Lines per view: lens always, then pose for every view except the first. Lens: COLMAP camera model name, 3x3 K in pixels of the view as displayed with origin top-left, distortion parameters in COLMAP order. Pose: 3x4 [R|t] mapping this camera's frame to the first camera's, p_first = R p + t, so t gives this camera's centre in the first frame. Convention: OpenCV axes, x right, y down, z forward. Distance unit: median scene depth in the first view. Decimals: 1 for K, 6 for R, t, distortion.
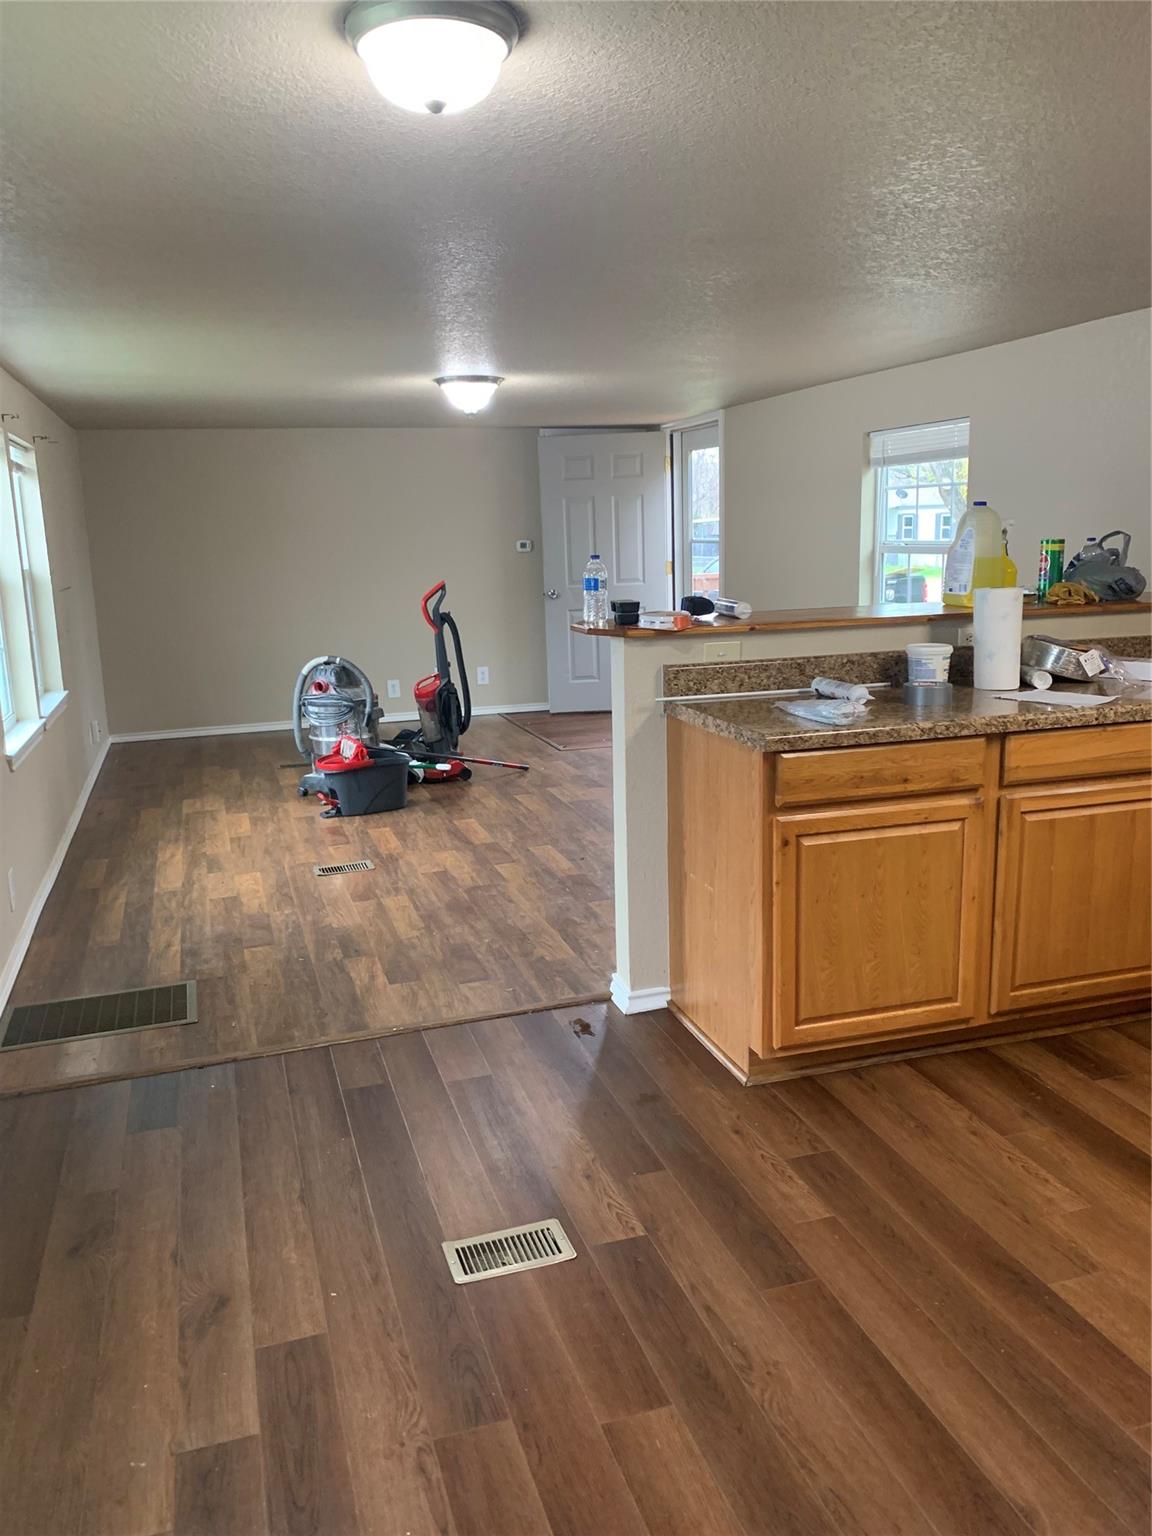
lens RADIAL K [[1163.2, 0, 574.5], [0, 1163.2, 769.7], [0, 0, 1]] dist [-0.008441, -0.027184]
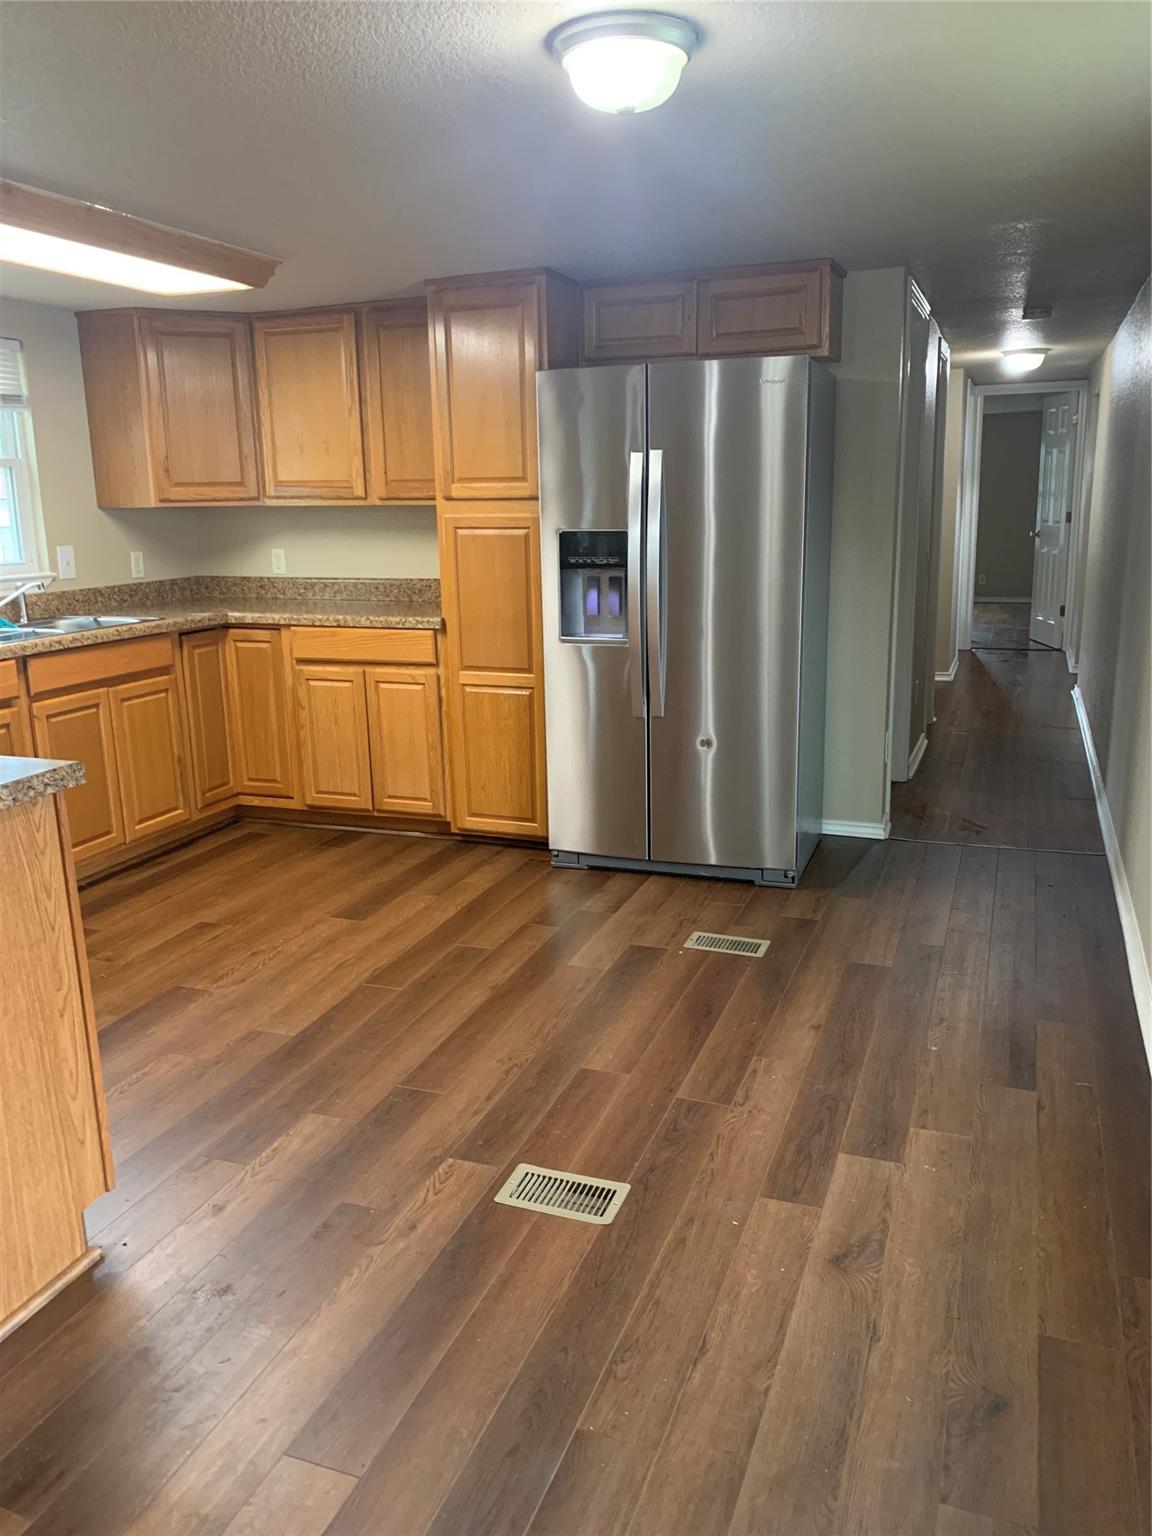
lens RADIAL K [[1163.2, 0, 576.8], [0, 1163.2, 766.1], [0, 0, 1]] dist [-0.008441, -0.027184]
pose [[-0.784731, -0.104437, 0.610975, -0.731280], [0.165975, 0.914302, 0.369463, -0.336594], [-0.597201, 0.391336, -0.700148, 1.764095]]
